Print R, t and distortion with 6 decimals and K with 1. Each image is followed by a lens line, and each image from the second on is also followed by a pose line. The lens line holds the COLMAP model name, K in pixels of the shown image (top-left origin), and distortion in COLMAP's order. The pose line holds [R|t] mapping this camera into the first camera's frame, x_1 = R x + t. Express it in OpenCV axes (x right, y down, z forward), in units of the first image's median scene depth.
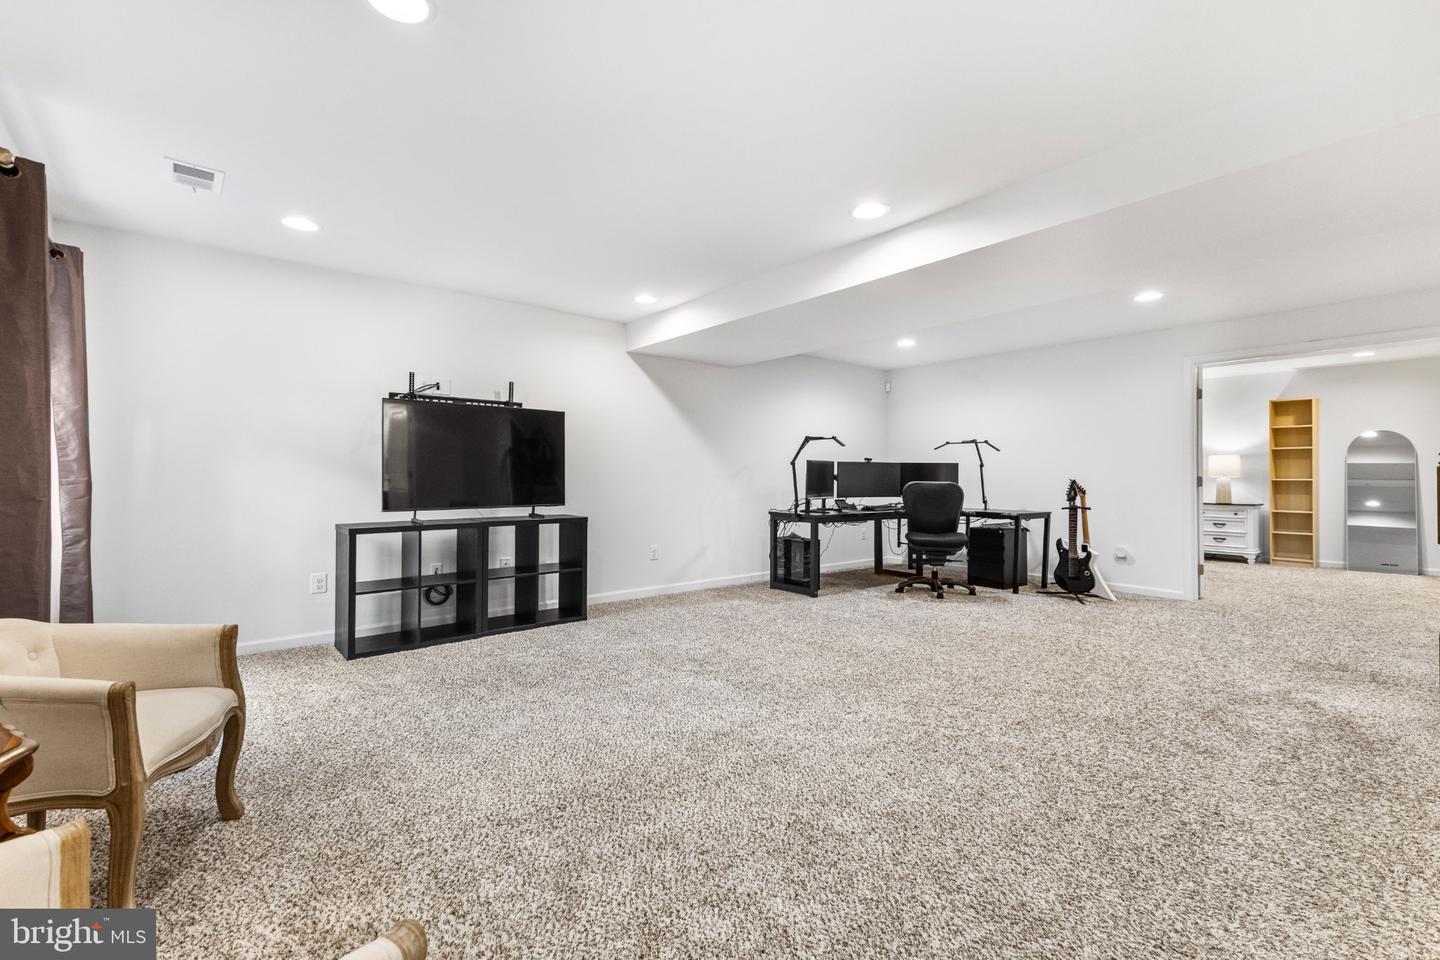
lens RADIAL K [[626.2, 0, 716.7], [0, 626.2, 467.8], [0, 0, 1]] dist [-0.000506, -0.000398]
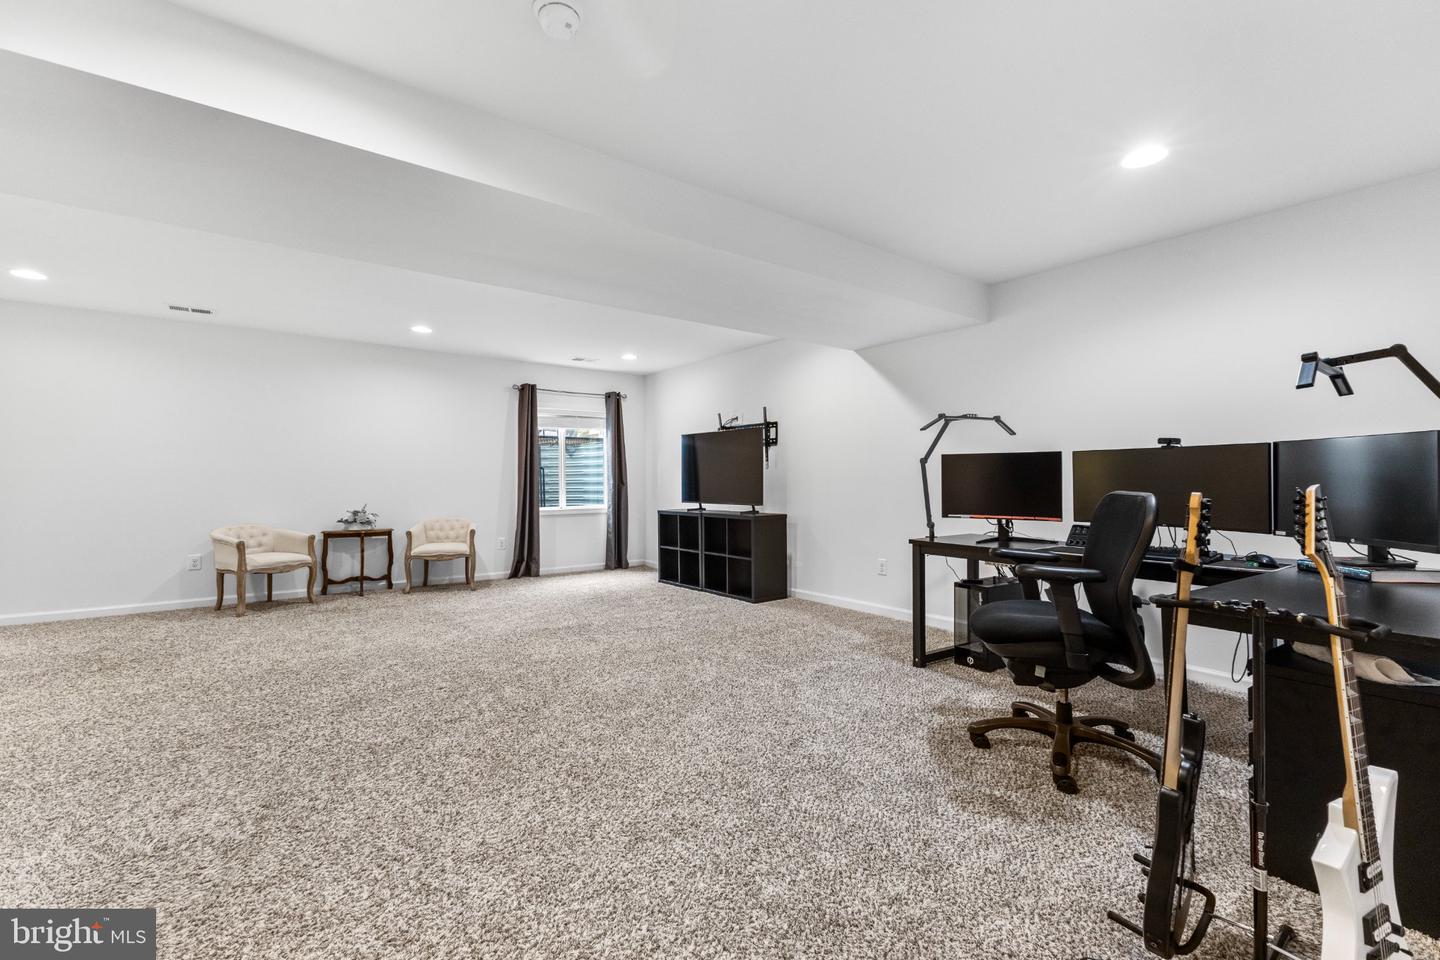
lens RADIAL K [[634.1, 0, 720.0], [0, 634.1, 480.0], [0, 0, 1]] dist [0.000849, 0.000262]
pose [[-0.040999, -0.008960, -0.999119, 0.729017], [0.004308, 0.999949, -0.009144, 0.017288], [0.999150, -0.004679, -0.040958, 0.730636]]
